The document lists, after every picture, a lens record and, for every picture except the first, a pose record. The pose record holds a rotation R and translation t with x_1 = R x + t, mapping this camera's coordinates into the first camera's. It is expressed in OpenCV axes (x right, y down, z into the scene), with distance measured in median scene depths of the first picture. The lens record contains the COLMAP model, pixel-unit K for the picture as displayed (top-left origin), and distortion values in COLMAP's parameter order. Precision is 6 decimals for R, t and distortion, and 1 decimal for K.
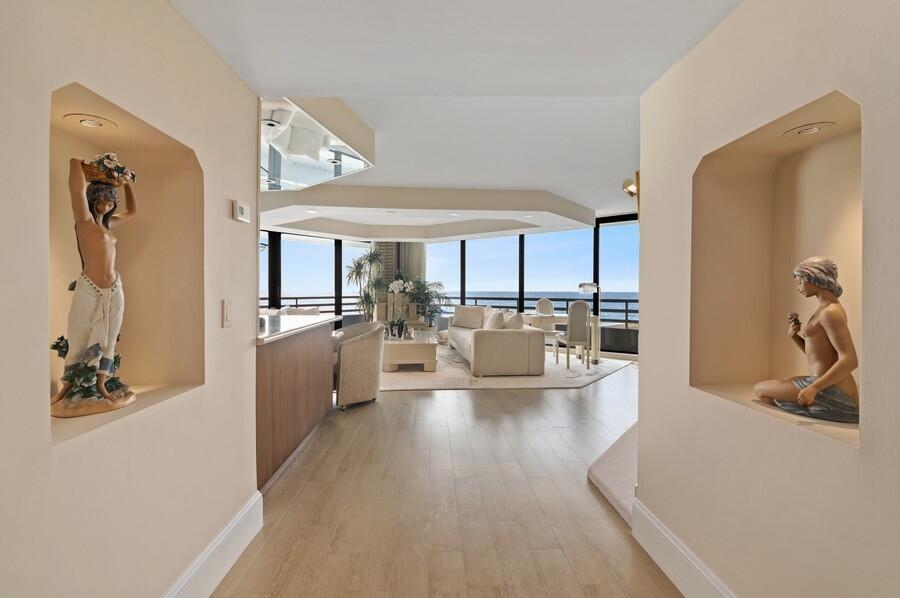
lens RADIAL K [[397.4, 0, 446.4], [0, 397.4, 291.3], [0, 0, 1]] dist [0.004900, -0.000431]
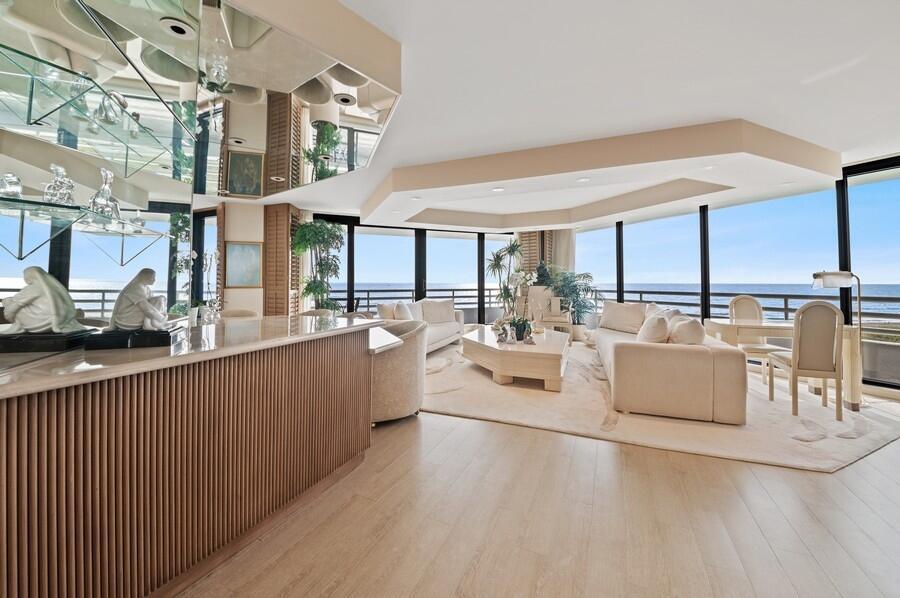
lens RADIAL K [[334.0, 0, 444.4], [0, 334.0, 272.7], [0, 0, 1]] dist [-0.025161, -0.001180]
pose [[0.878213, -0.017063, -0.477965, 0.060581], [0.002962, 0.999538, -0.030242, -0.003878], [0.478260, 0.025143, 0.877858, 0.249791]]
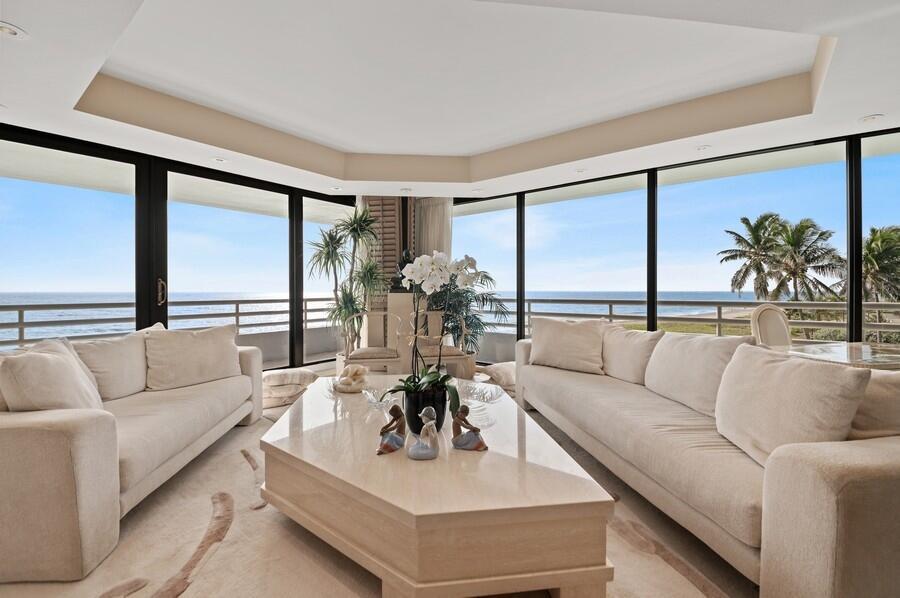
lens RADIAL K [[376.6, 0, 442.2], [0, 376.6, 292.0], [0, 0, 1]] dist [-0.008659, -0.001273]
pose [[0.999830, -0.005845, 0.017472, -0.094211], [0.005752, 0.999969, 0.005341, 0.001776], [-0.017502, -0.005239, 0.999833, 0.562530]]
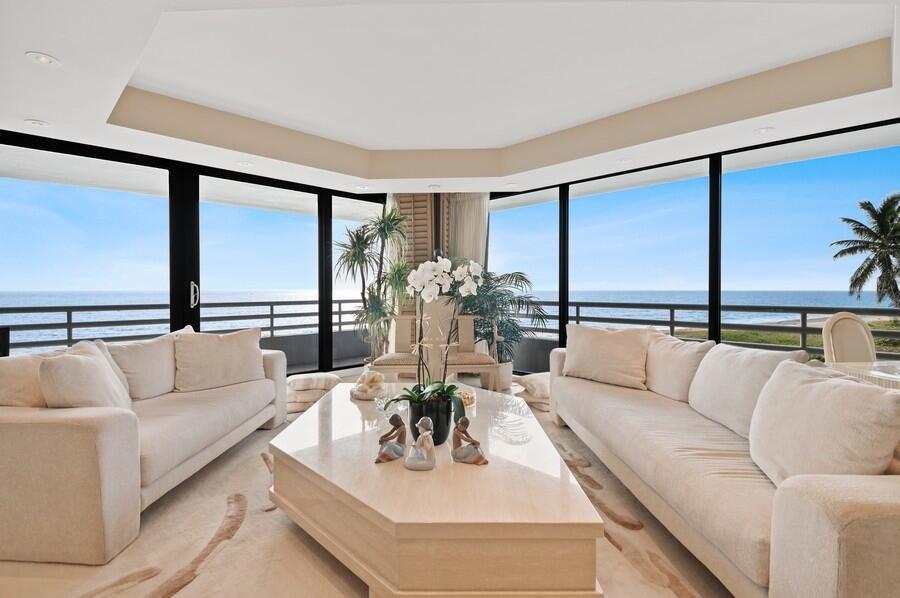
lens RADIAL K [[415.2, 0, 445.4], [0, 415.2, 293.3], [0, 0, 1]] dist [0.000588, -0.002940]
pose [[0.994439, -0.003521, -0.105256, -0.063444], [0.004579, 0.999941, 0.009818, -0.003134], [0.105216, -0.010246, 0.994397, 0.547386]]
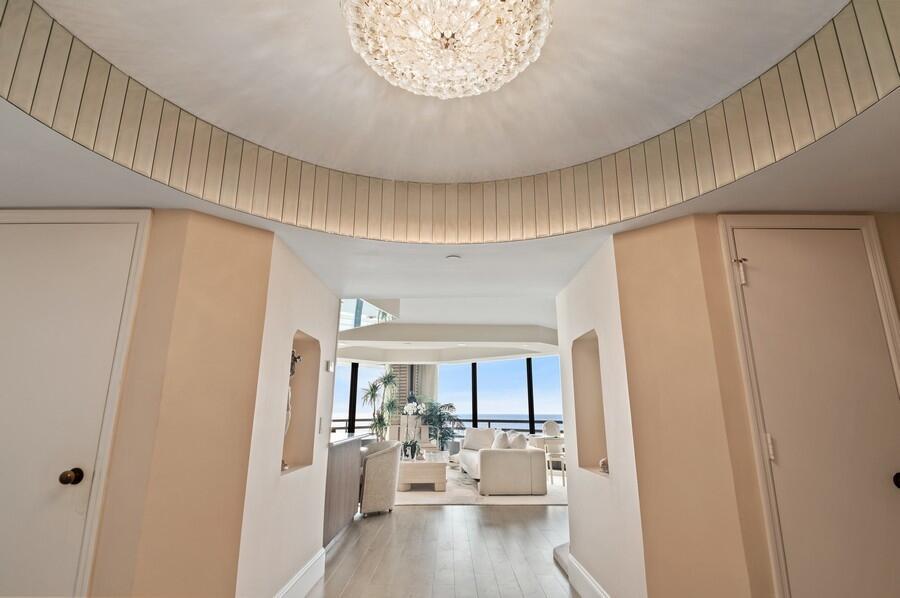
lens RADIAL K [[458.7, 0, 447.8], [0, 458.7, 292.7], [0, 0, 1]] dist [0.037848, -0.000143]
pose [[0.999341, -0.008554, -0.035287, 0.020145], [-0.000747, 0.966803, -0.255521, 0.002096], [0.036302, 0.255379, 0.966159, -0.246523]]
